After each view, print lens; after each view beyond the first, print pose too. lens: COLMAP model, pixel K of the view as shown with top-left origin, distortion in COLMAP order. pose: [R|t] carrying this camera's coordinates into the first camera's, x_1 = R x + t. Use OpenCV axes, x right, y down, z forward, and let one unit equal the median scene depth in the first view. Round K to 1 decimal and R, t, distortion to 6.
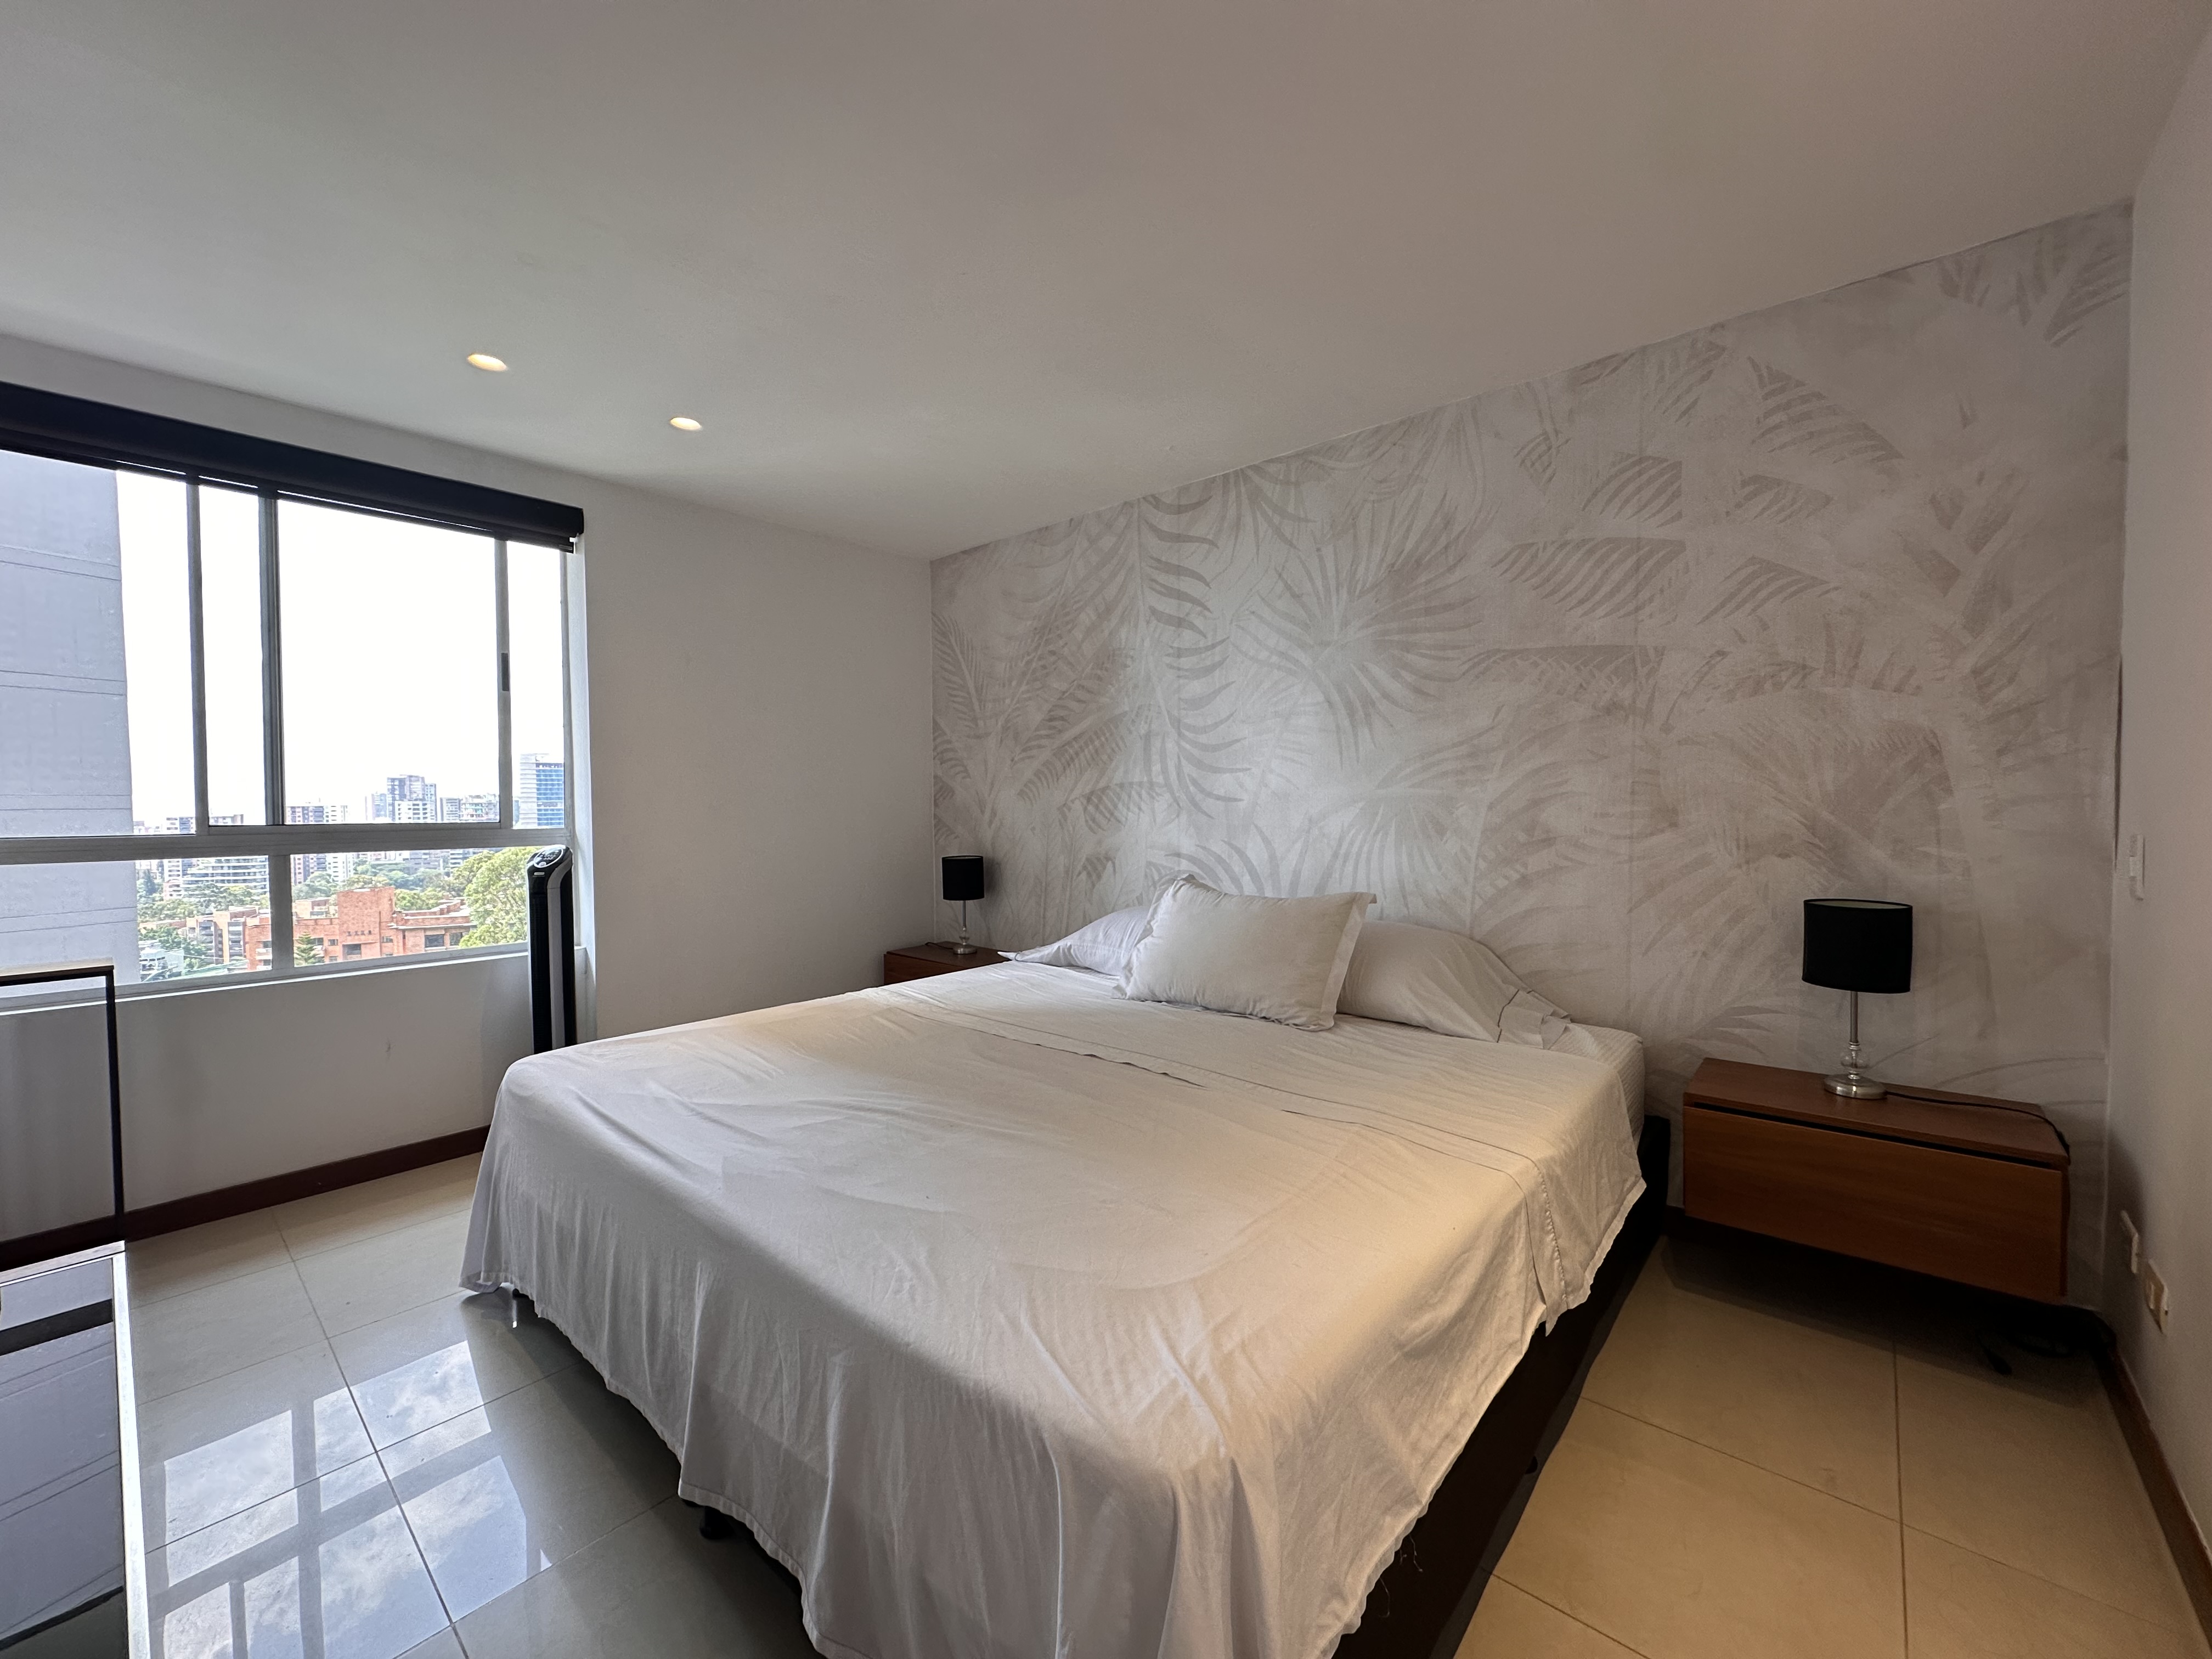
lens RADIAL K [[874.8, 0, 1102.5], [0, 874.8, 830.4], [0, 0, 1]] dist [-0.001284, -0.000242]
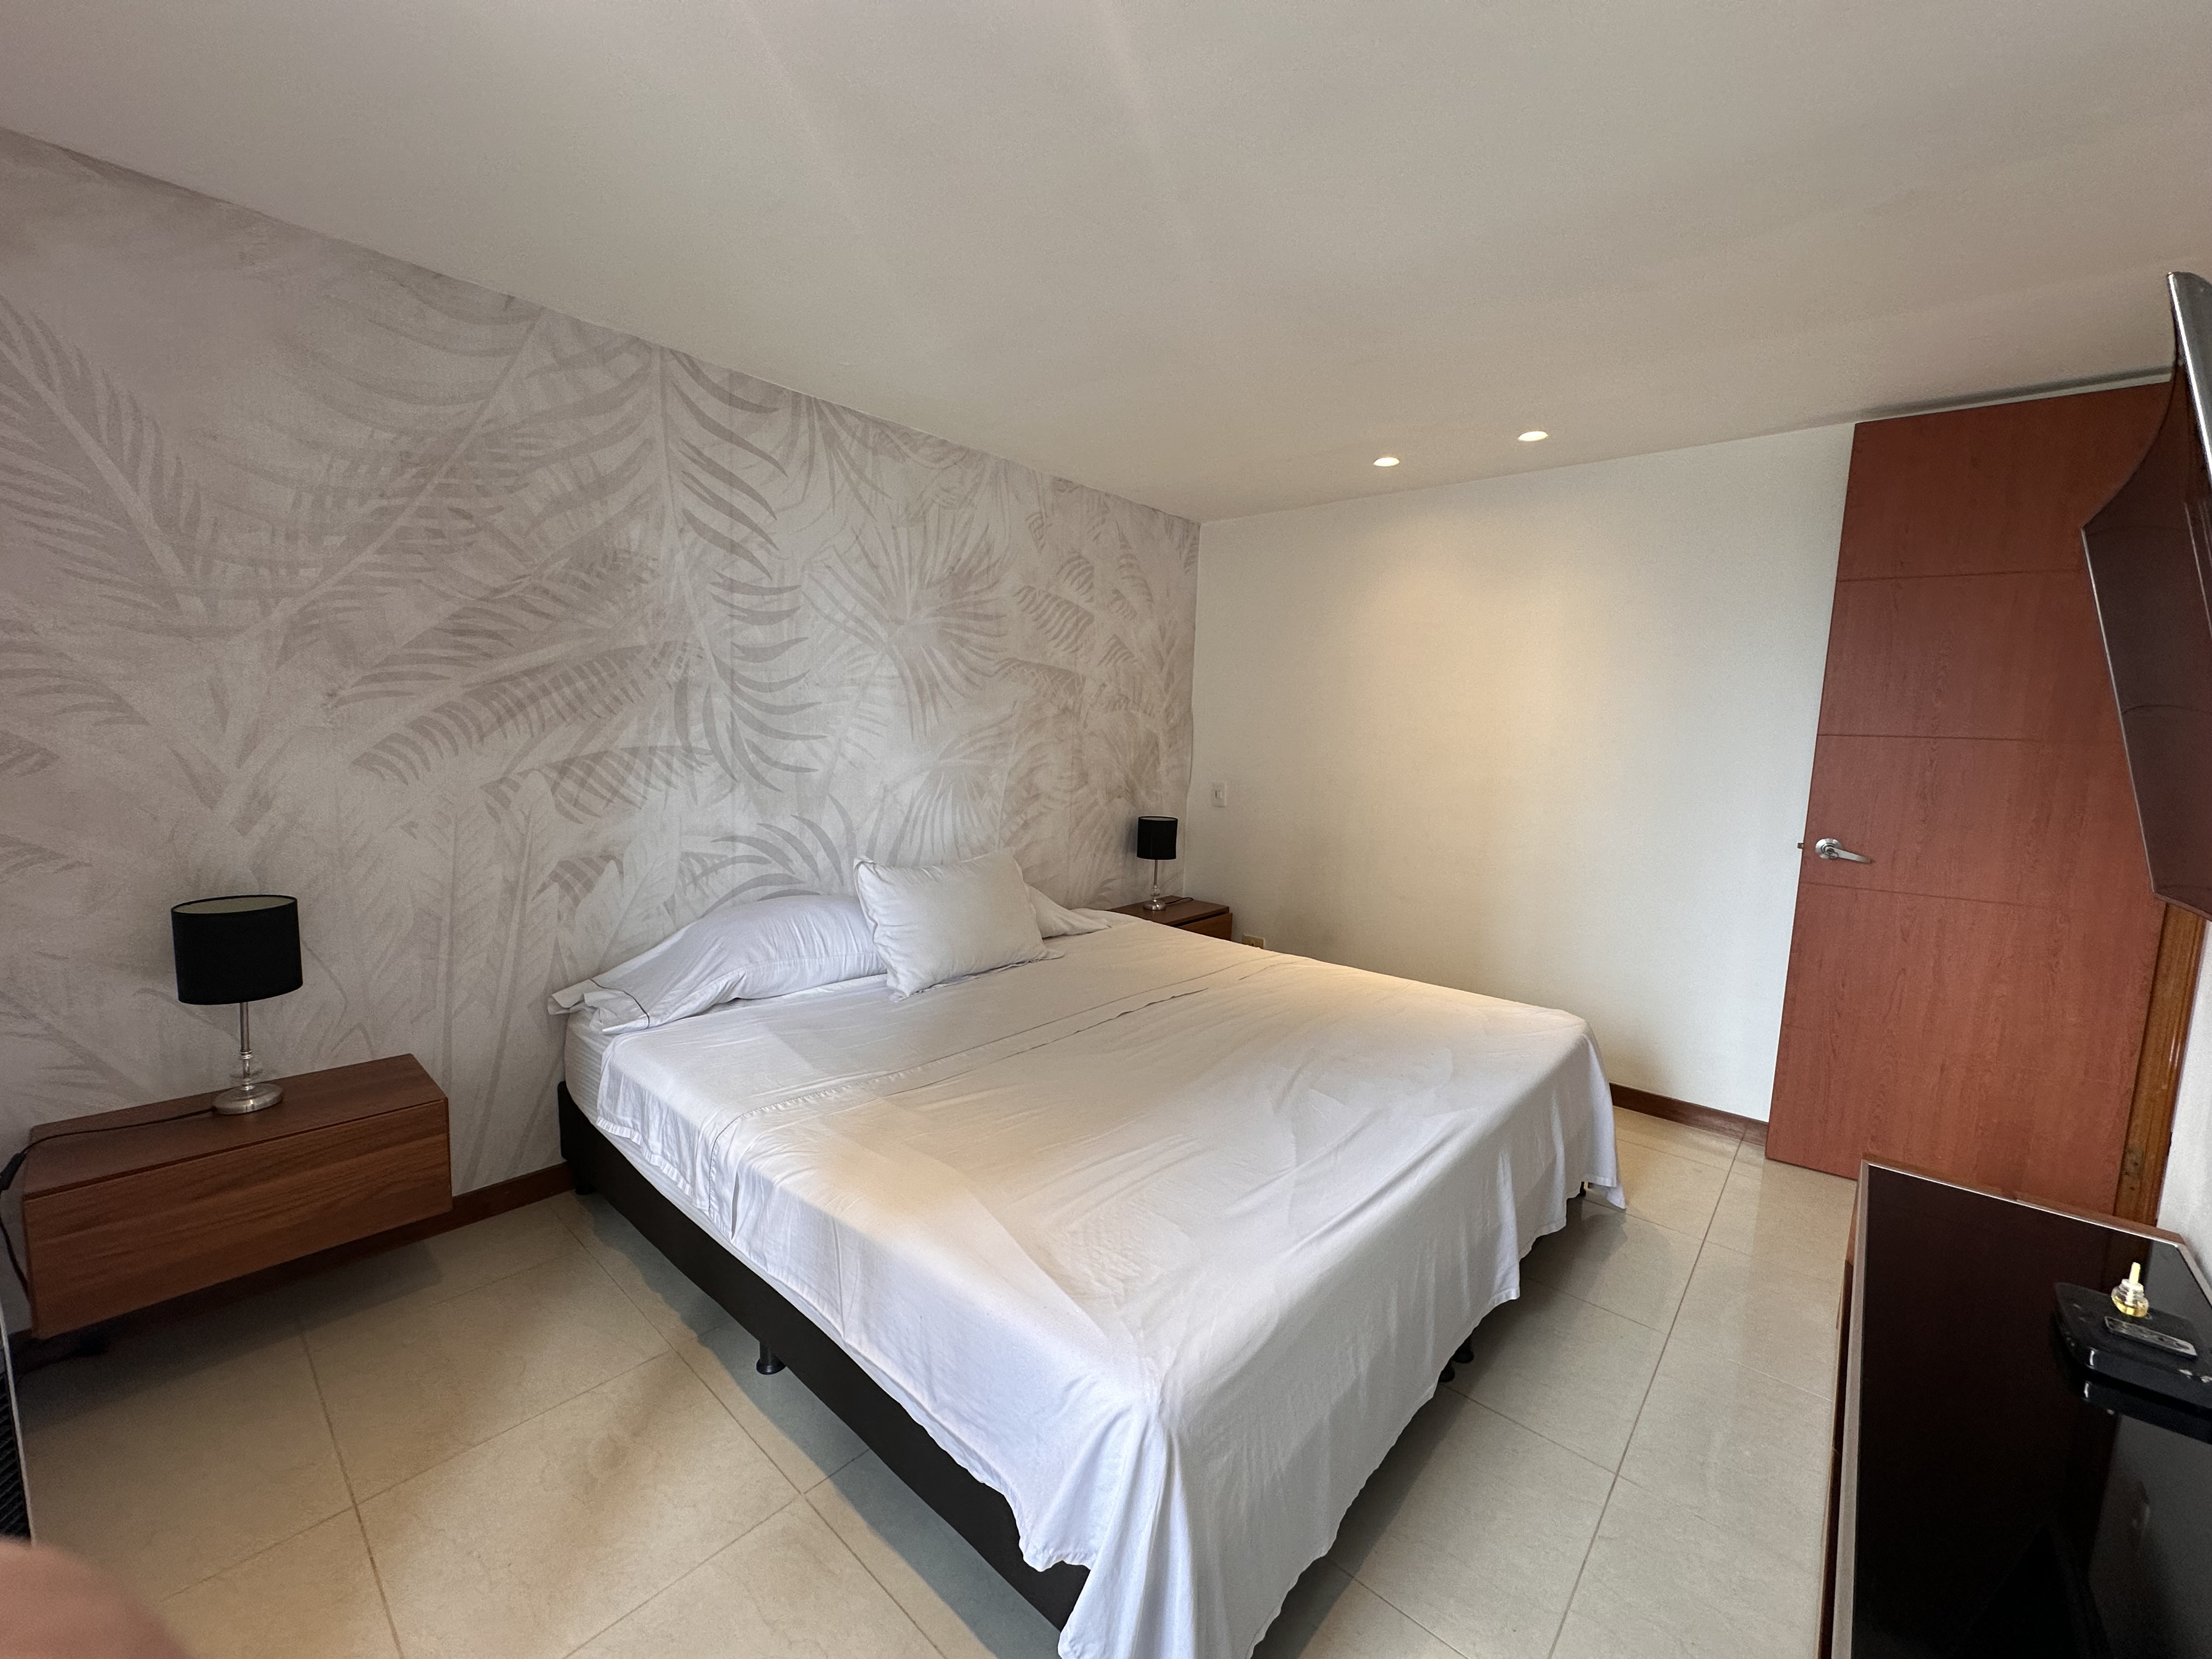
lens RADIAL K [[874.8, 0, 1102.5], [0, 874.8, 830.4], [0, 0, 1]] dist [-0.001284, -0.000242]
pose [[0.013233, -0.104101, 0.994479, -0.765556], [0.005590, 0.994558, 0.104035, -0.066303], [-0.999897, 0.004183, 0.013743, 0.692831]]
